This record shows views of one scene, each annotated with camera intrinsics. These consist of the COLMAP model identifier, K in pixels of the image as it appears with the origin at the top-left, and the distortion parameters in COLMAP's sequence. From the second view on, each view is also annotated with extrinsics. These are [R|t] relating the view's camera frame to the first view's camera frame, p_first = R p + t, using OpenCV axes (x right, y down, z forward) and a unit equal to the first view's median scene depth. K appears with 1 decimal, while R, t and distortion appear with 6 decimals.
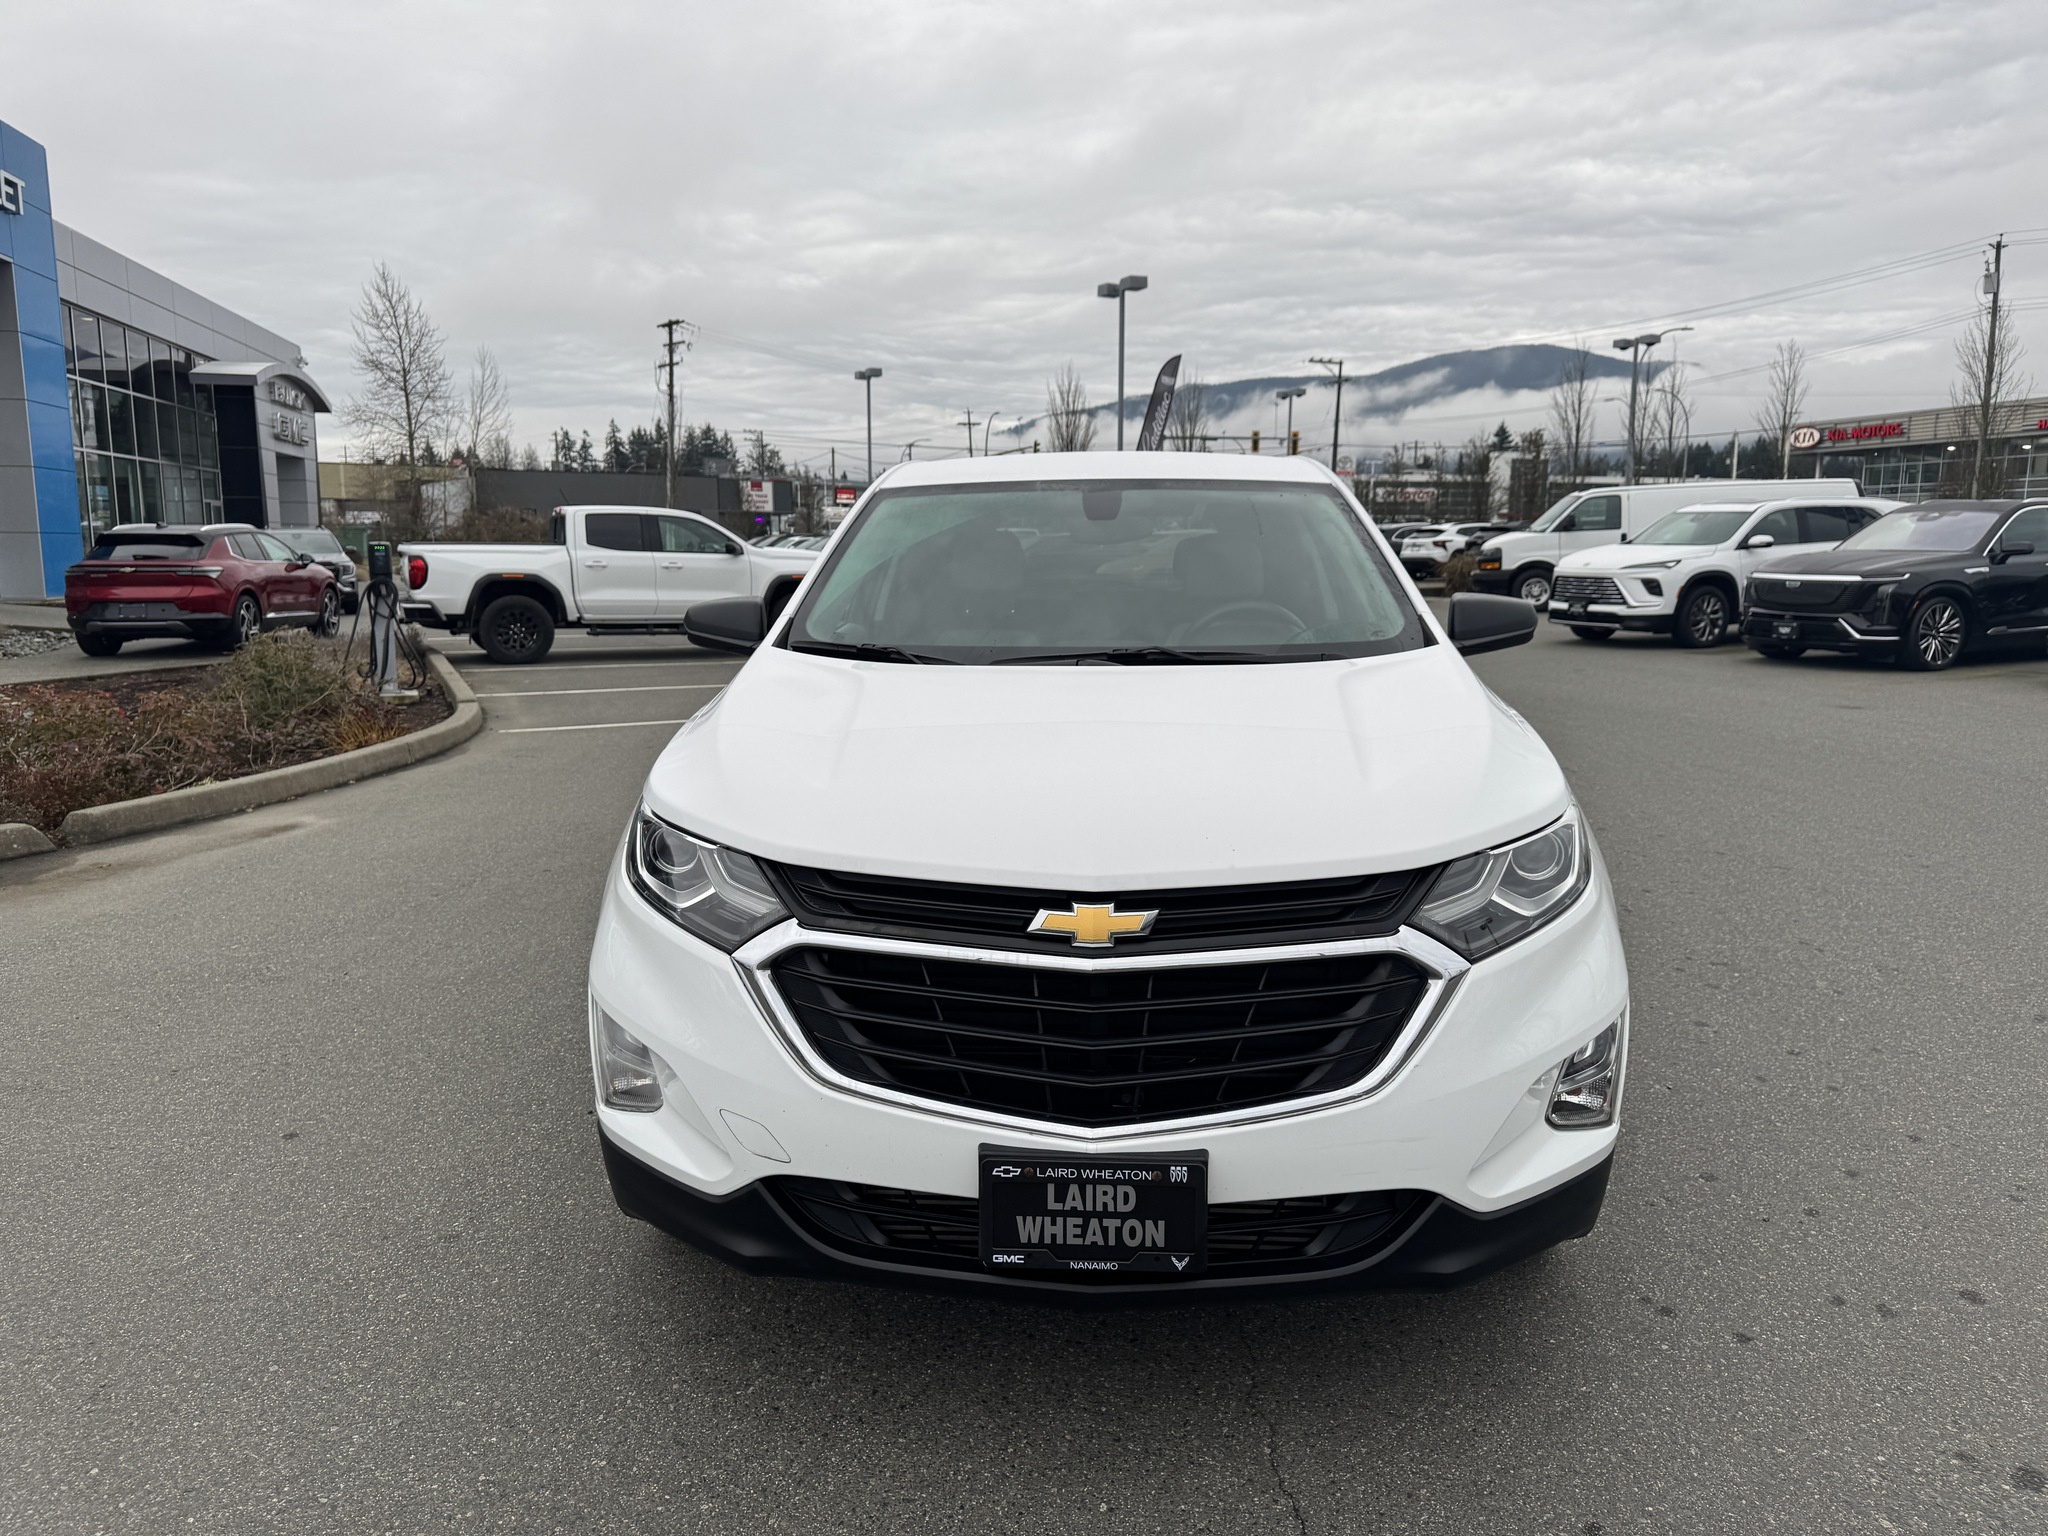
lens RADIAL K [[1442.7, 0, 1021.1], [0, 1442.7, 776.0], [0, 0, 1]] dist [0.021328, -0.026156]
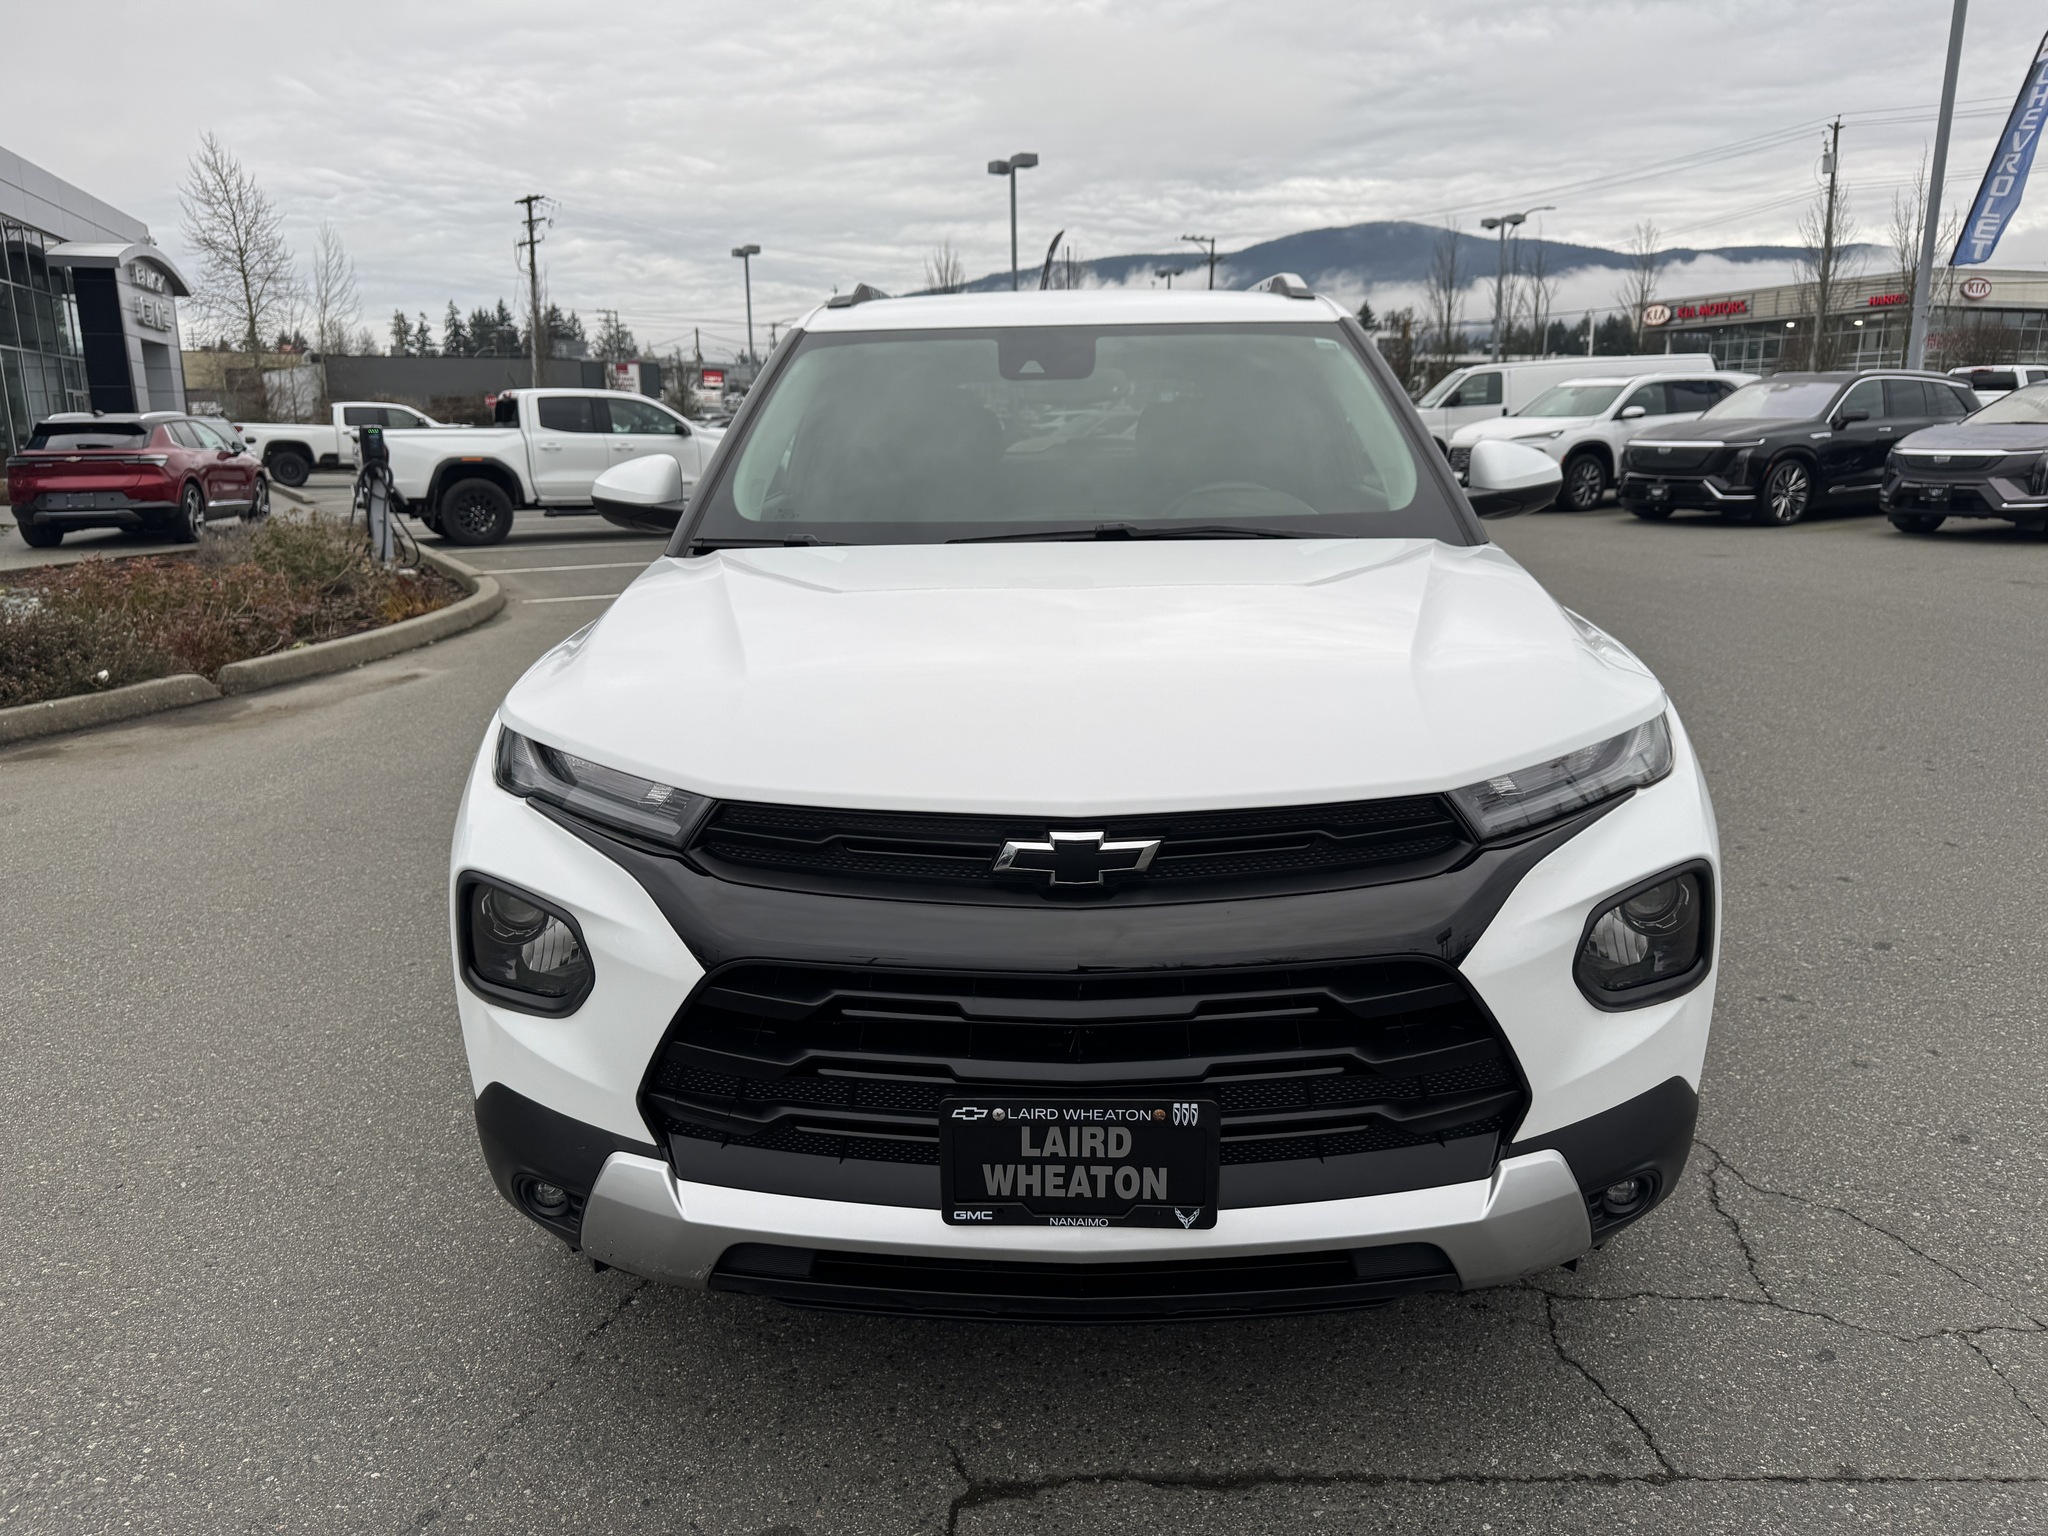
lens RADIAL K [[1449.3, 0, 1023.8], [0, 1449.3, 771.5], [0, 0, 1]] dist [0.007581, -0.012599]
pose [[0.995633, -0.032513, 0.087509, -0.023993], [0.026009, 0.996884, 0.074464, 0.006756], [-0.089657, -0.071863, 0.993377, -0.031291]]
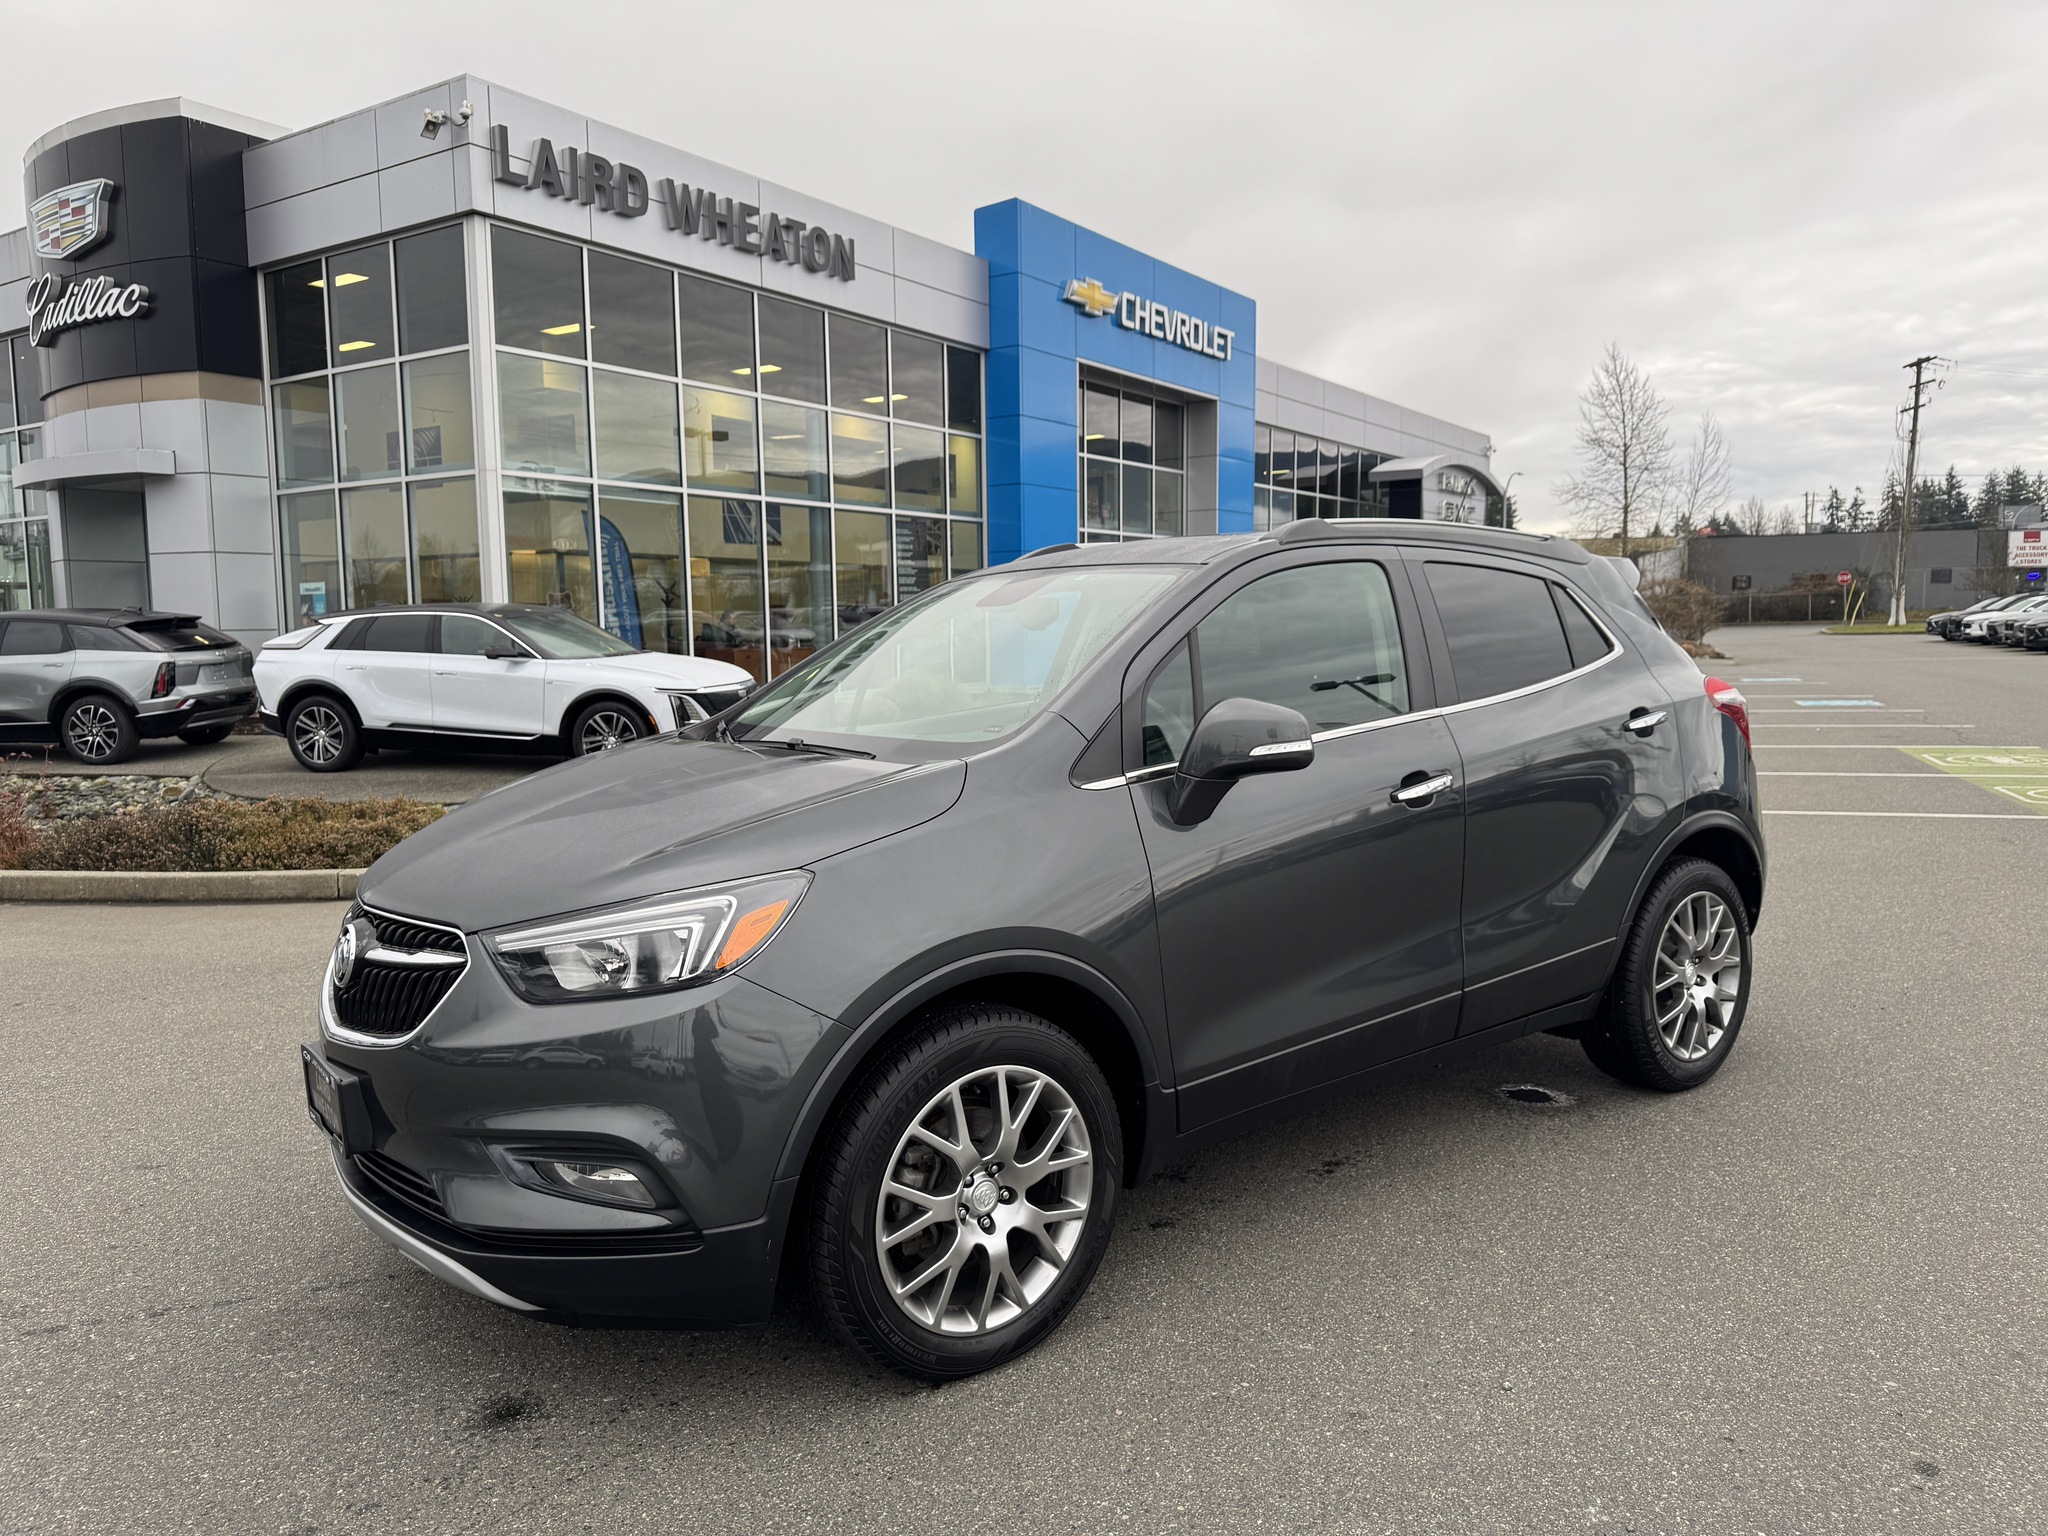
lens RADIAL K [[1443.7, 0, 1023.6], [0, 1443.7, 765.3], [0, 0, 1]] dist [0.012234, -0.013510]
pose [[0.690547, 0.056938, -0.721043, 0.063844], [-0.096419, 0.995246, -0.013750, -0.006273], [0.716832, 0.079017, 0.692754, 0.034434]]
